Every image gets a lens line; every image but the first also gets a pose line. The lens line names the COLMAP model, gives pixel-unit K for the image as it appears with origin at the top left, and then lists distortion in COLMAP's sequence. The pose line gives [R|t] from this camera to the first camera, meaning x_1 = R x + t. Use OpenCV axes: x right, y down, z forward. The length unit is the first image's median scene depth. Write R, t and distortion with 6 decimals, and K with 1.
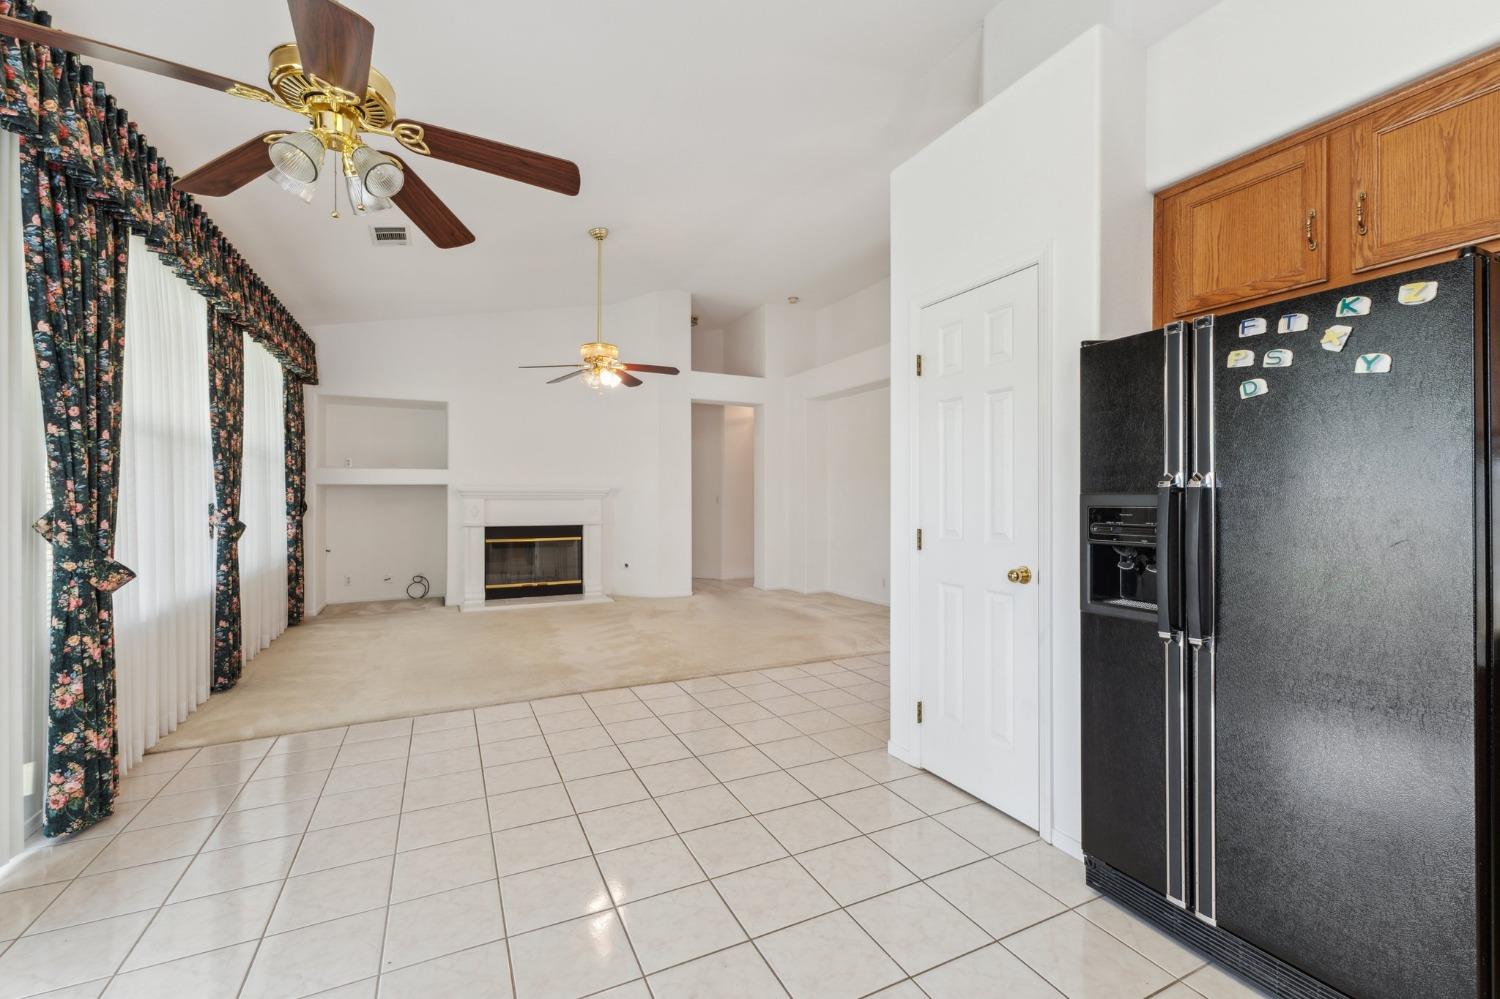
lens RADIAL K [[637.8, 0, 750.0], [0, 637.8, 499.5], [0, 0, 1]] dist [0.006349, 0.000106]
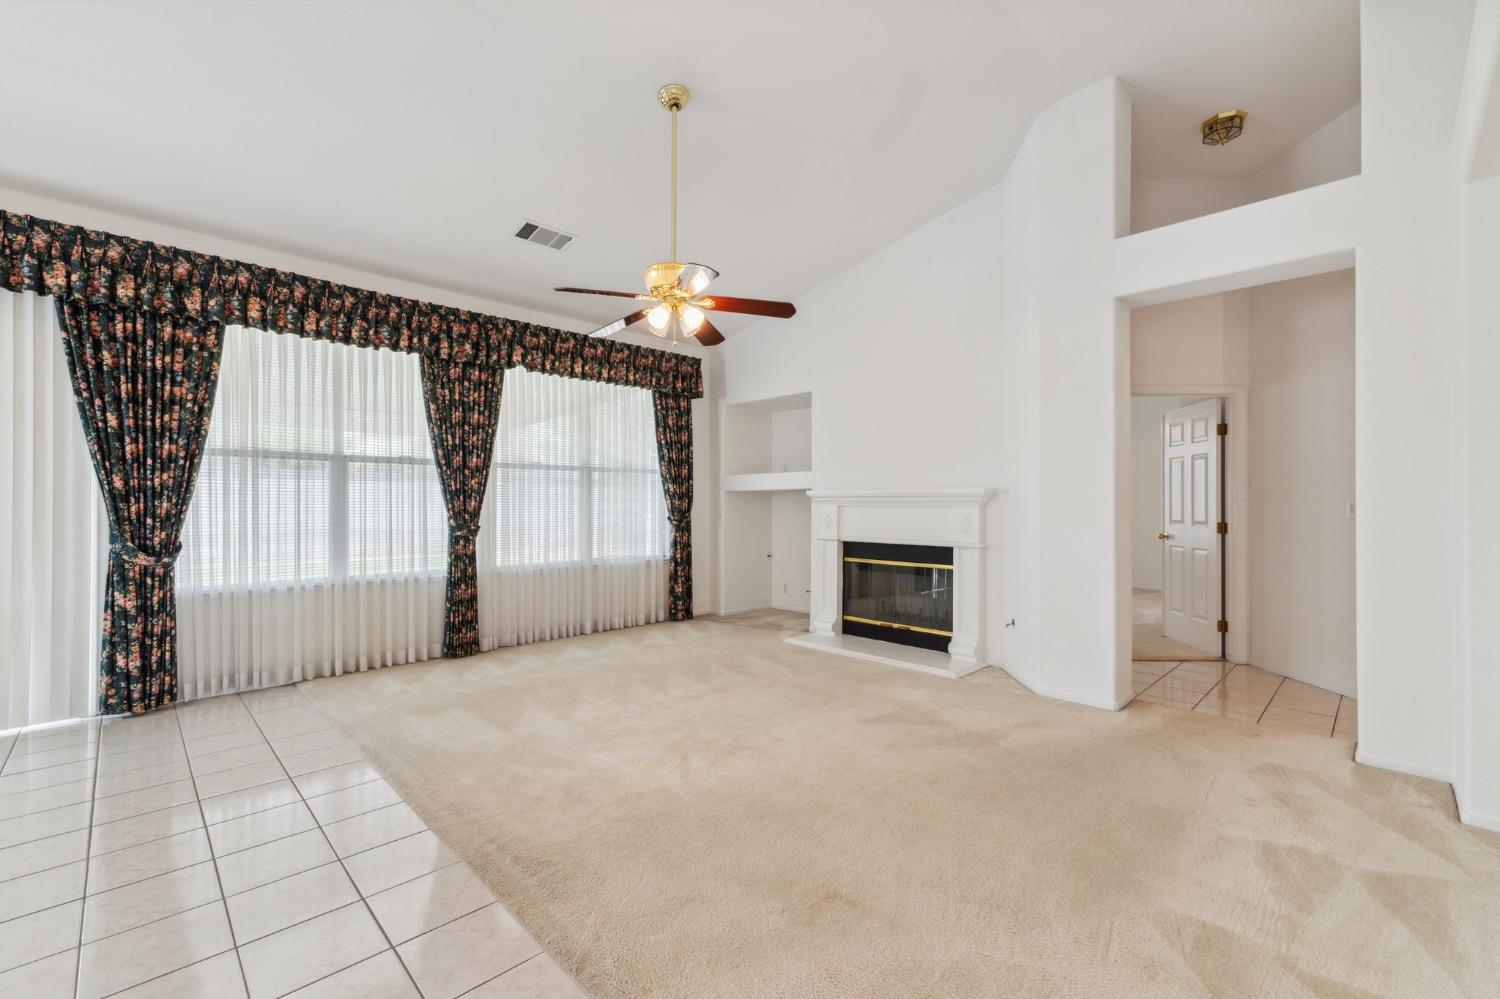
lens RADIAL K [[637.8, 0, 750.0], [0, 637.8, 499.5], [0, 0, 1]] dist [0.006349, 0.000106]
pose [[0.321181, -0.009037, -0.946975, 0.299170], [-0.008899, 0.999882, -0.012560, 0.001971], [0.946976, 0.012461, 0.321062, 0.637801]]
